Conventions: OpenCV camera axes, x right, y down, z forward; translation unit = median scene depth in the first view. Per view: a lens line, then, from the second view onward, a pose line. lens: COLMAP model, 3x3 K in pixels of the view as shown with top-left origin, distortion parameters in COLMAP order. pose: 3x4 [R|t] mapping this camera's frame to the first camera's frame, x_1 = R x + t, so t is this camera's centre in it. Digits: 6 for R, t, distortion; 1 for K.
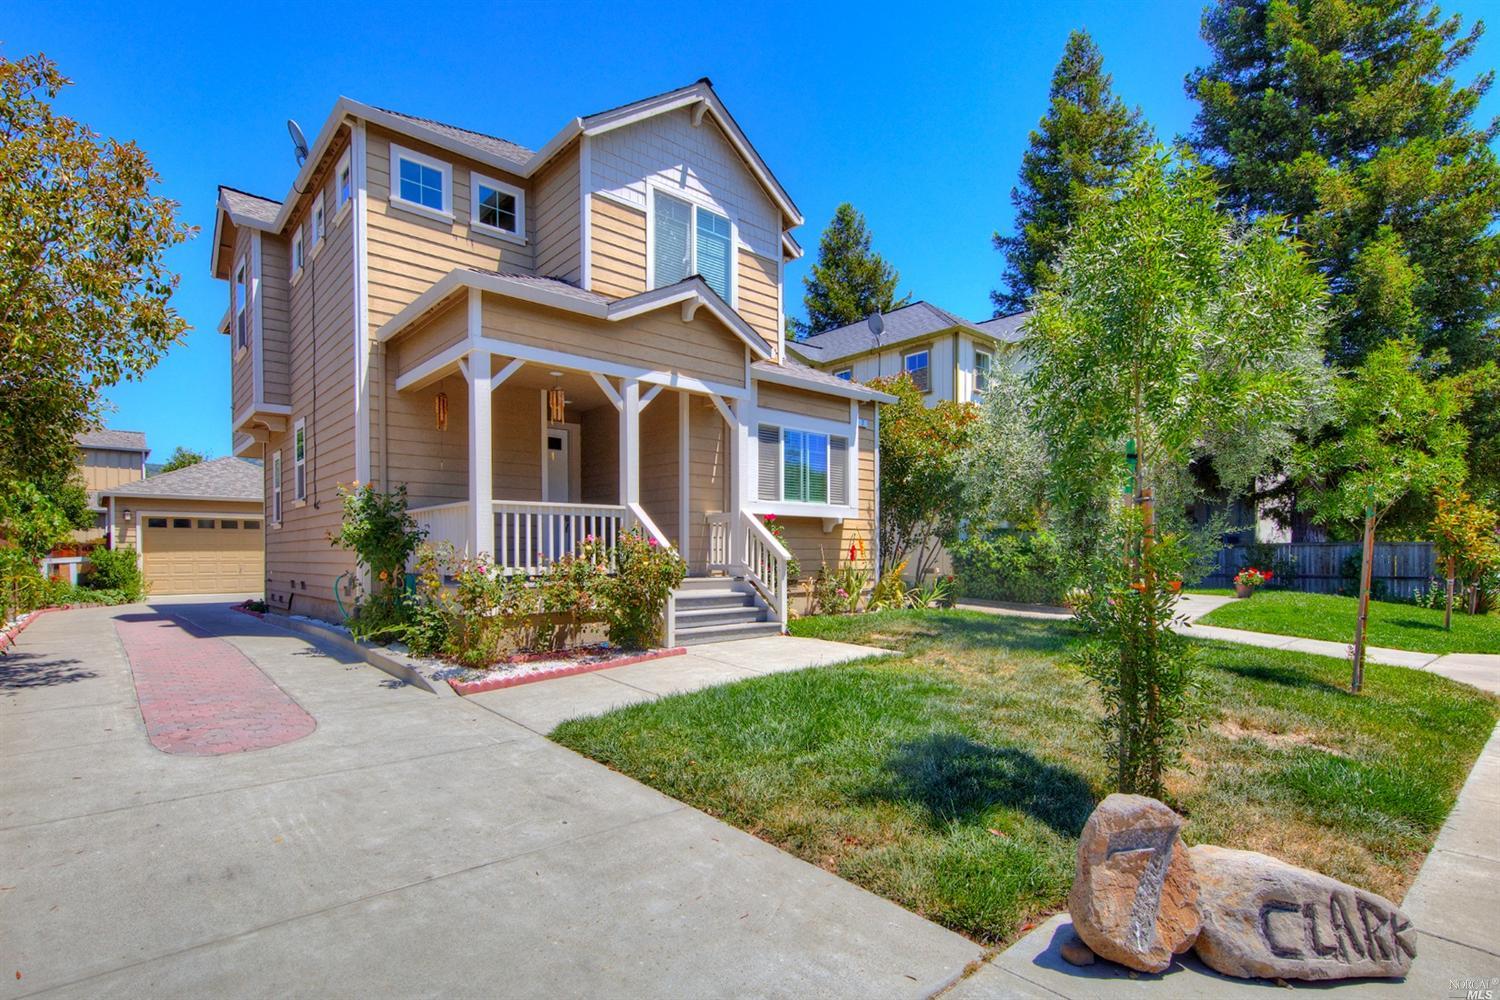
lens RADIAL K [[734.3, 0, 750.1], [0, 734.3, 561.4], [0, 0, 1]] dist [0.016161, 0.000097]
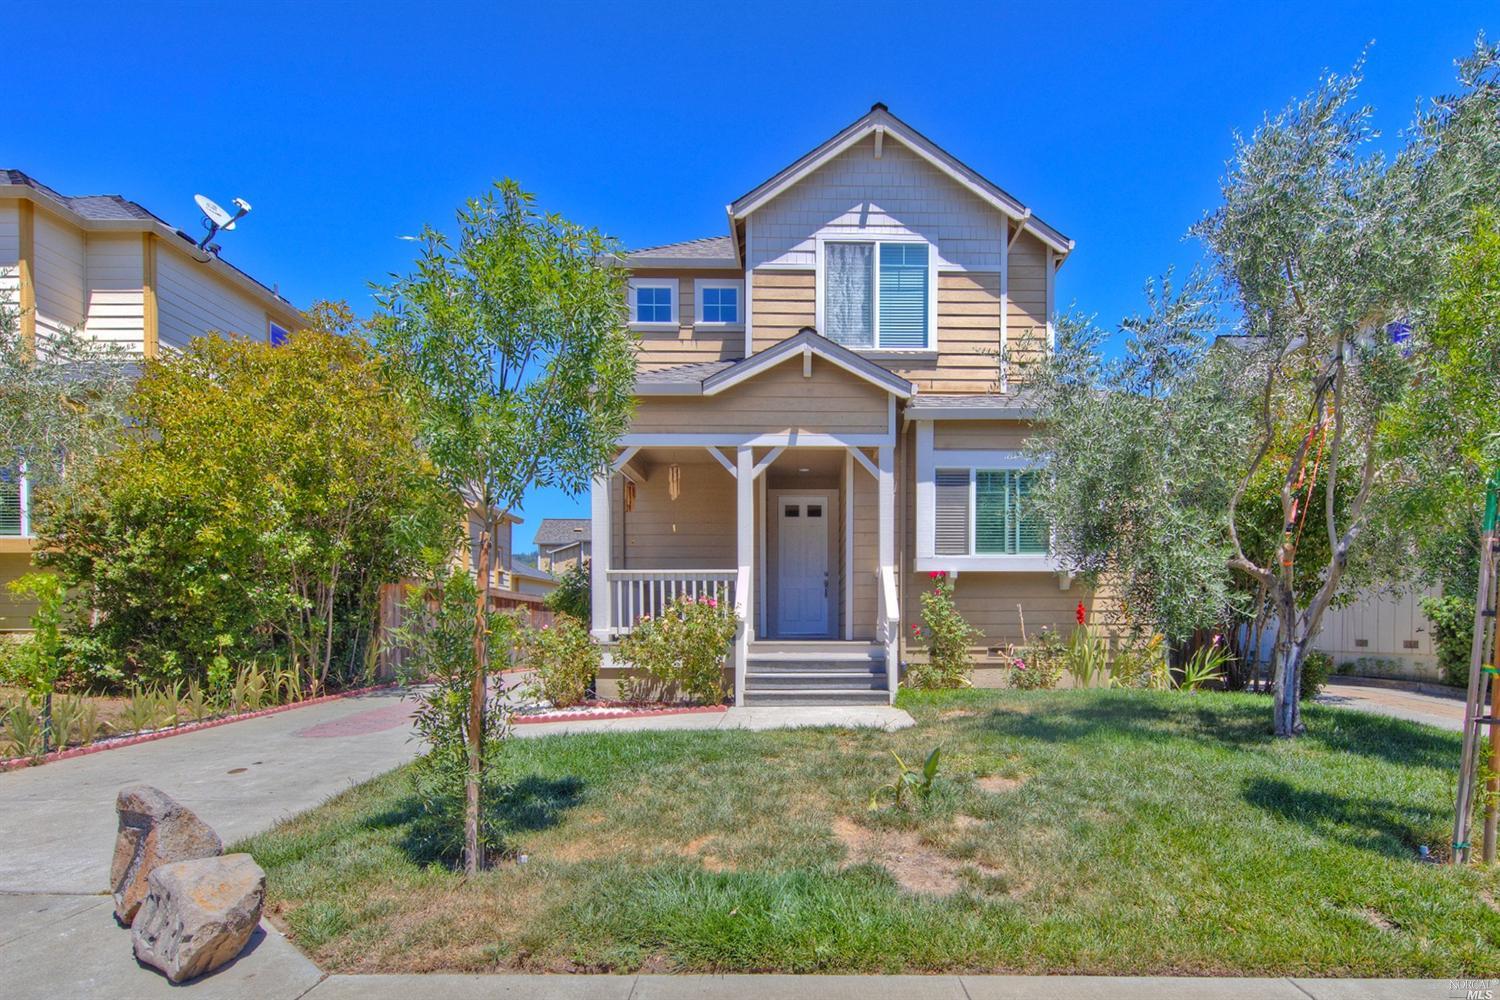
lens RADIAL K [[765.5, 0, 751.2], [0, 765.5, 644.8], [0, 0, 1]] dist [-0.000451, -0.000097]
pose [[0.754578, 0.022619, -0.655821, 0.523243], [-0.006871, 0.999623, 0.026570, 0.001533], [0.656175, -0.015543, 0.754449, 0.180128]]
